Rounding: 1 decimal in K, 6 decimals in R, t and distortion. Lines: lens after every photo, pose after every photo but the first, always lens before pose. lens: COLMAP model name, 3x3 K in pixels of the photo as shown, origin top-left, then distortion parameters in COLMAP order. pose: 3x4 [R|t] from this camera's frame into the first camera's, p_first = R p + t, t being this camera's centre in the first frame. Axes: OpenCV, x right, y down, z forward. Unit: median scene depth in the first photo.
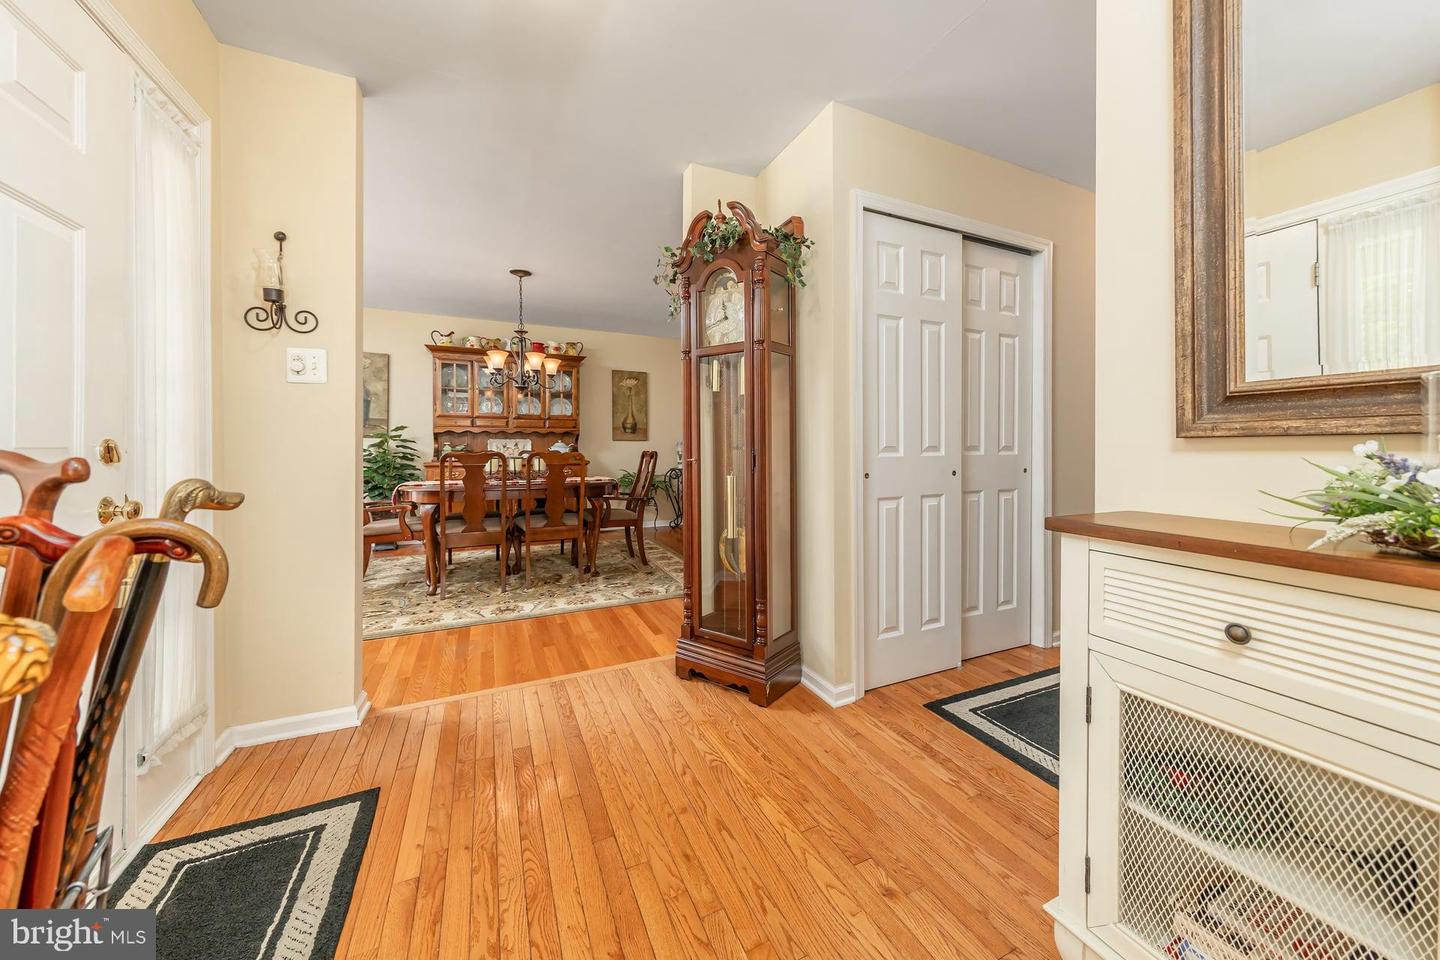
lens RADIAL K [[510.8, 0, 749.4], [0, 510.8, 460.2], [0, 0, 1]] dist [-0.000359, -0.000115]
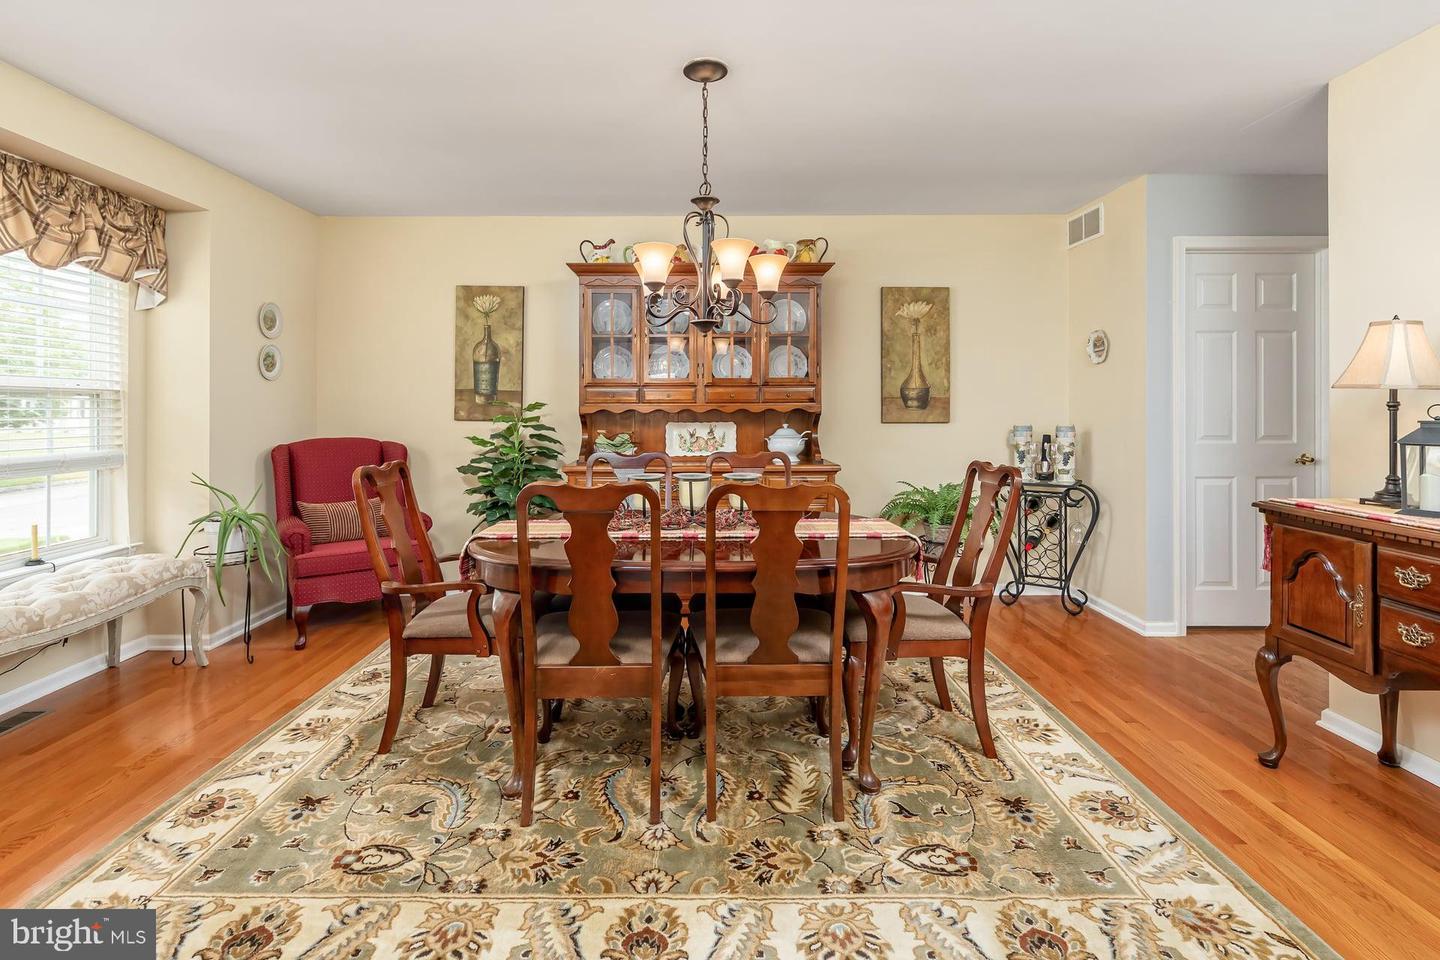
lens RADIAL K [[695.0, 0, 710.2], [0, 695.0, 397.9], [0, 0, 1]] dist [0.013236, -0.000027]
pose [[0.895391, -0.010114, -0.445165, -0.129520], [-0.009238, 0.999105, -0.041279, -0.039502], [0.445184, 0.041073, 0.894496, 0.346520]]
